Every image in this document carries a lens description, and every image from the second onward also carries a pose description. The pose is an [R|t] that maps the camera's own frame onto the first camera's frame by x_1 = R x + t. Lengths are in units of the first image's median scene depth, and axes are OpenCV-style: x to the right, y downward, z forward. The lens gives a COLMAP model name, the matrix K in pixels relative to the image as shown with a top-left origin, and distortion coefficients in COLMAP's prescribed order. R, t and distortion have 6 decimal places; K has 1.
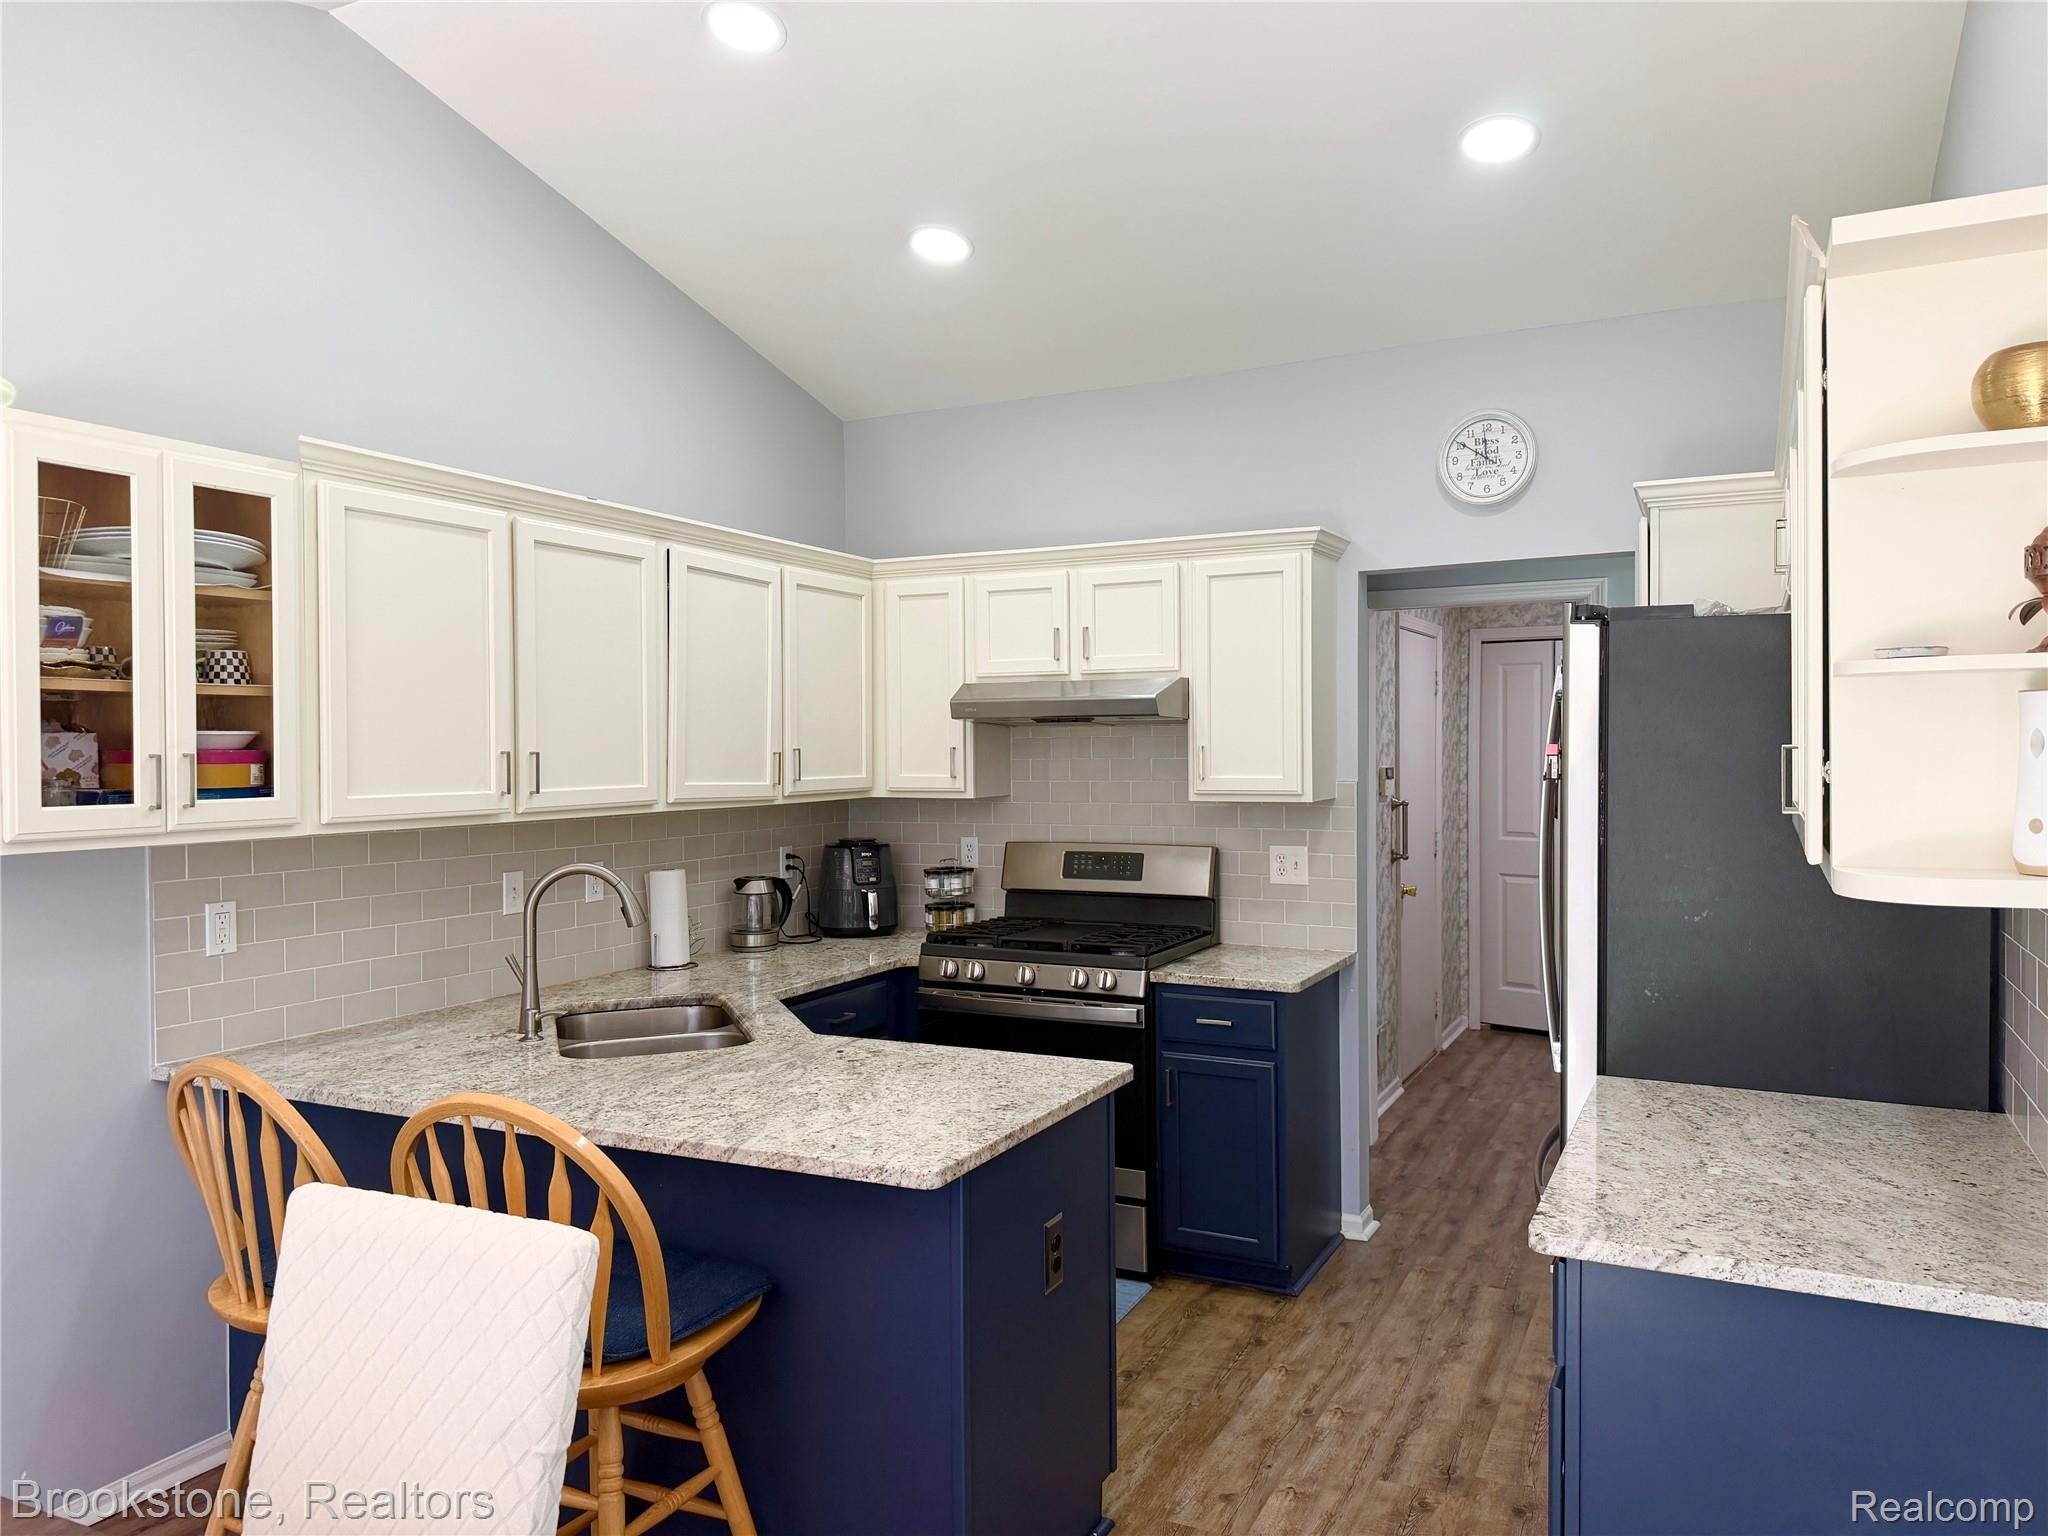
lens RADIAL K [[1437.7, 0, 1013.7], [0, 1437.7, 775.8], [0, 0, 1]] dist [0.101353, -0.126323]
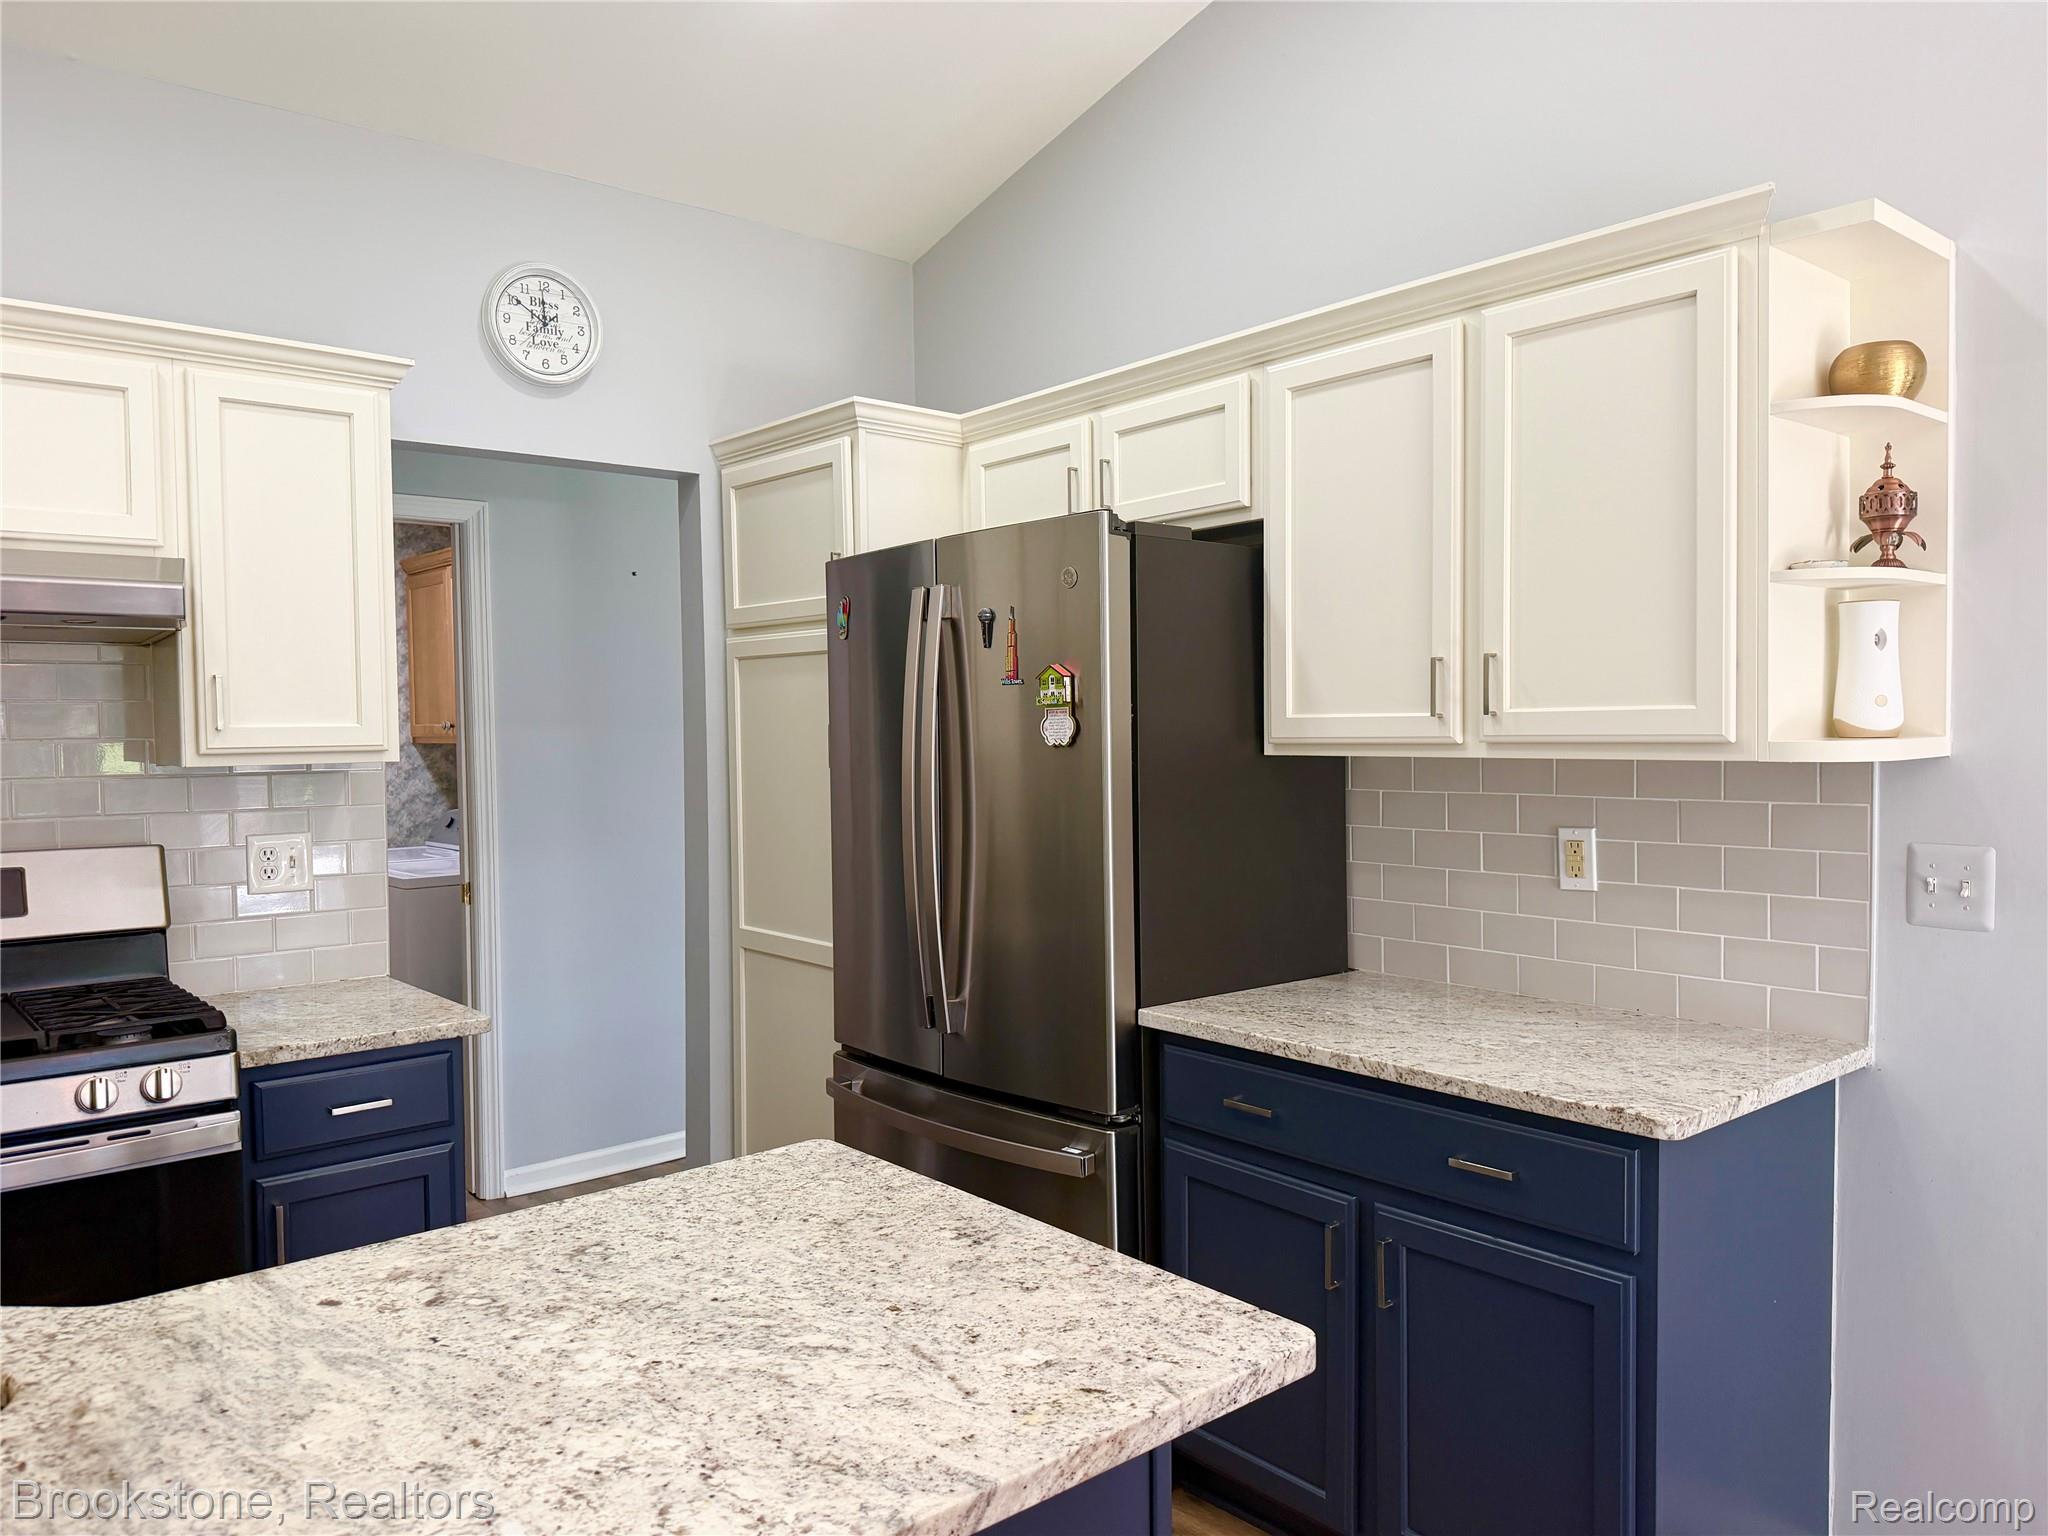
lens RADIAL K [[1437.7, 0, 1057.7], [0, 1437.7, 780.5], [0, 0, 1]] dist [0.101353, -0.126323]
pose [[0.386777, -0.039685, 0.921319, -0.340569], [0.029754, 0.999090, 0.030544, 0.016533], [-0.921693, 0.015600, 0.387606, 0.470790]]
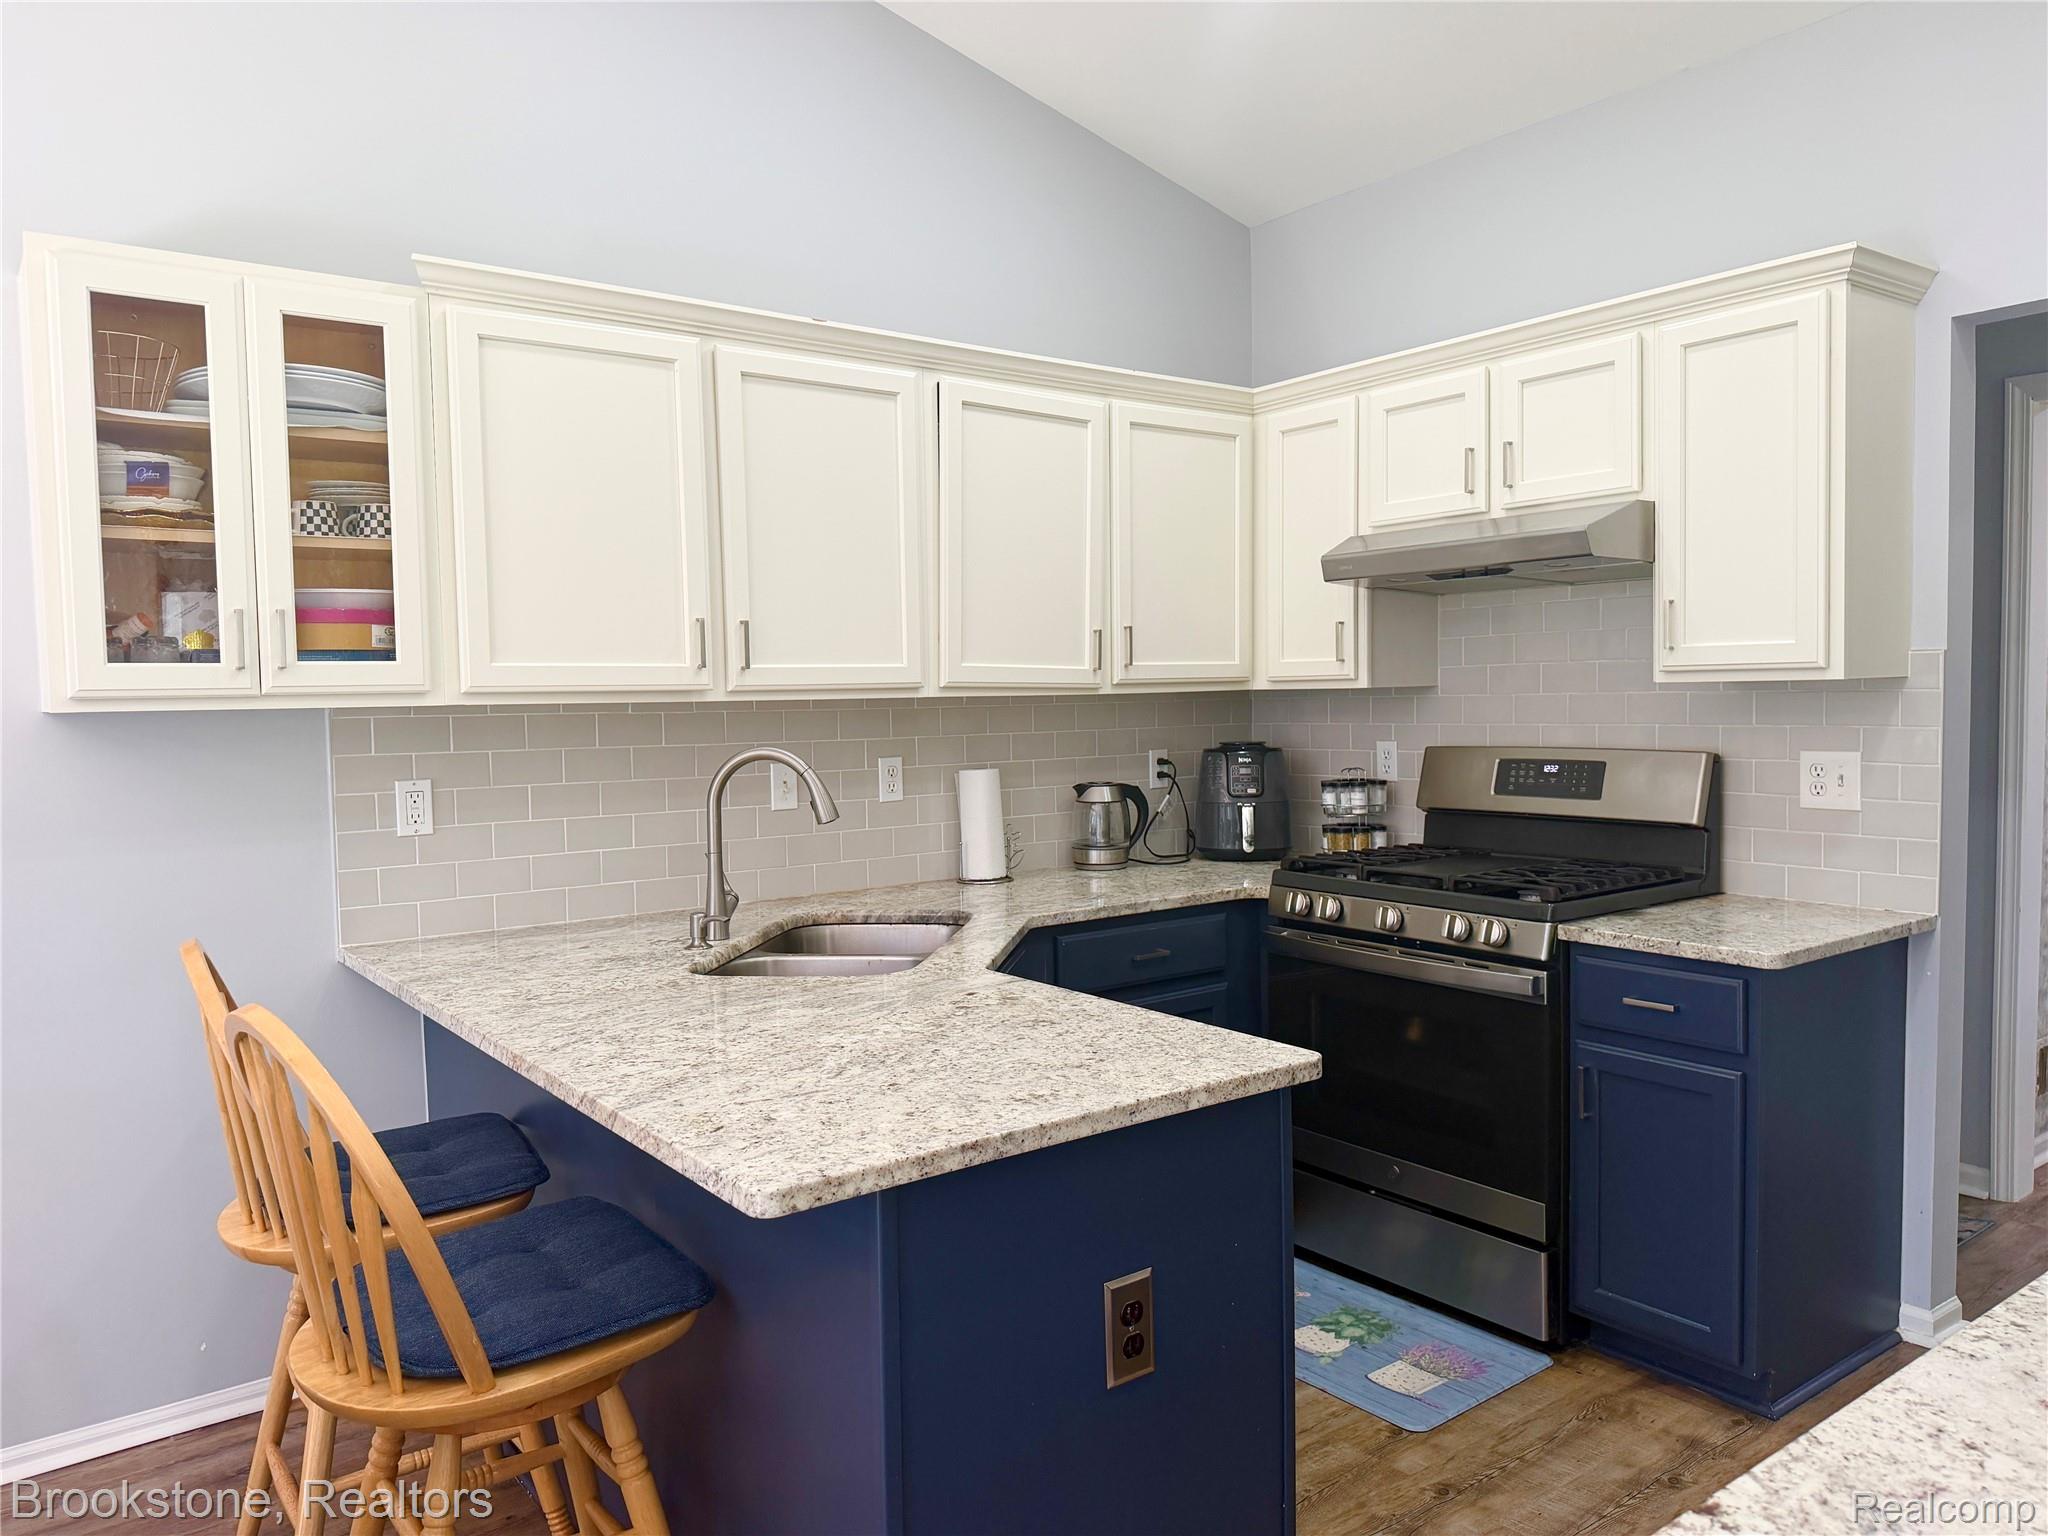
lens RADIAL K [[1437.7, 0, 1010.5], [0, 1437.7, 778.4], [0, 0, 1]] dist [0.101353, -0.126323]
pose [[0.894707, 0.020339, -0.446191, 0.177577], [0.001150, 0.998854, 0.047839, 0.032355], [0.446653, -0.043315, 0.893658, 0.261497]]
